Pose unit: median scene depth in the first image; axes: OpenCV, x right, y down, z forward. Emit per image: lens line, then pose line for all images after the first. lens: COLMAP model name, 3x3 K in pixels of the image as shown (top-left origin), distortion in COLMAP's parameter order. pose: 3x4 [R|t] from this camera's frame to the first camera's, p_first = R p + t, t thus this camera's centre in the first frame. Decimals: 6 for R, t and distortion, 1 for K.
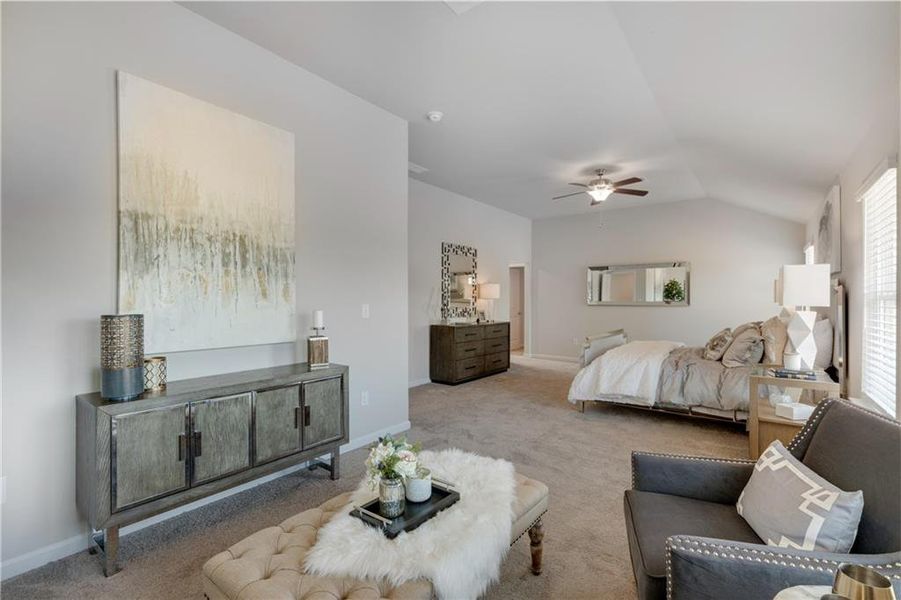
lens RADIAL K [[397.9, 0, 455.9], [0, 397.9, 301.9], [0, 0, 1]] dist [0.011693, -0.001639]
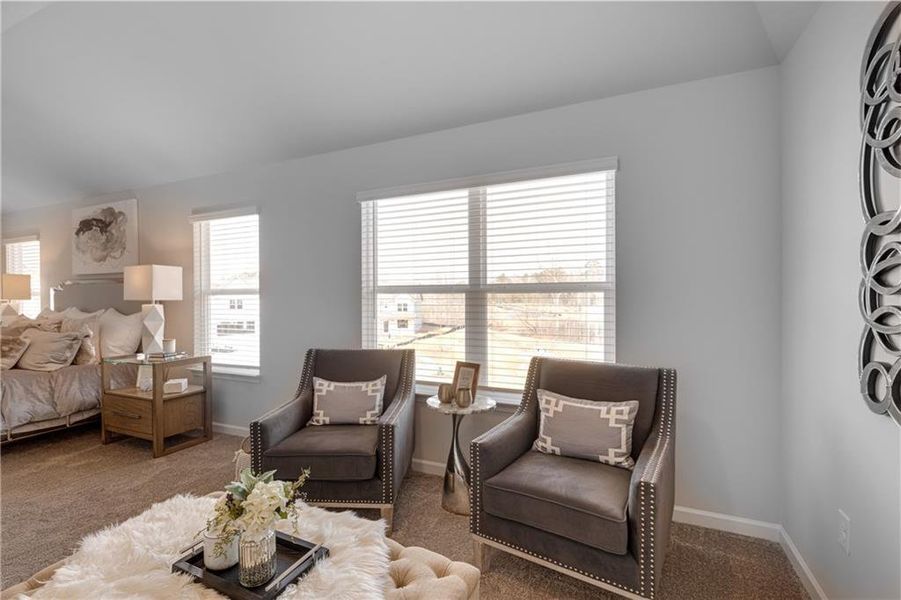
lens RADIAL K [[397.9, 0, 454.1], [0, 397.9, 301.1], [0, 0, 1]] dist [0.011693, -0.001639]
pose [[-0.218116, -0.011374, 0.975856, -0.582433], [0.006564, 0.999892, 0.013121, 0.005278], [-0.975901, 0.009267, -0.218018, 0.486277]]
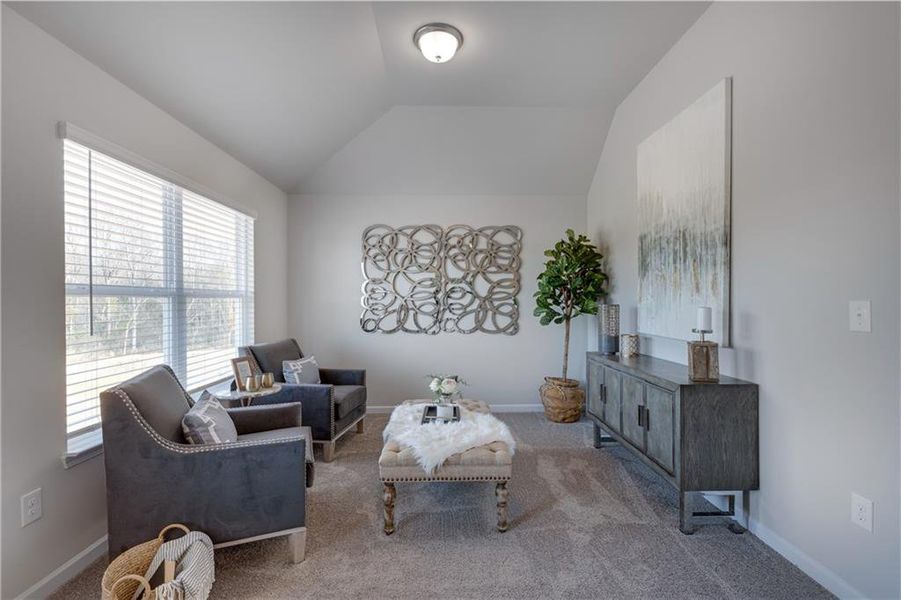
lens RADIAL K [[397.9, 0, 458.0], [0, 397.9, 300.4], [0, 0, 1]] dist [0.011693, -0.001639]
pose [[-0.769284, 0.005412, -0.638884, 0.550450], [0.003177, 0.999984, 0.004645, 0.003544], [0.638899, 0.001544, -0.769289, 1.429320]]
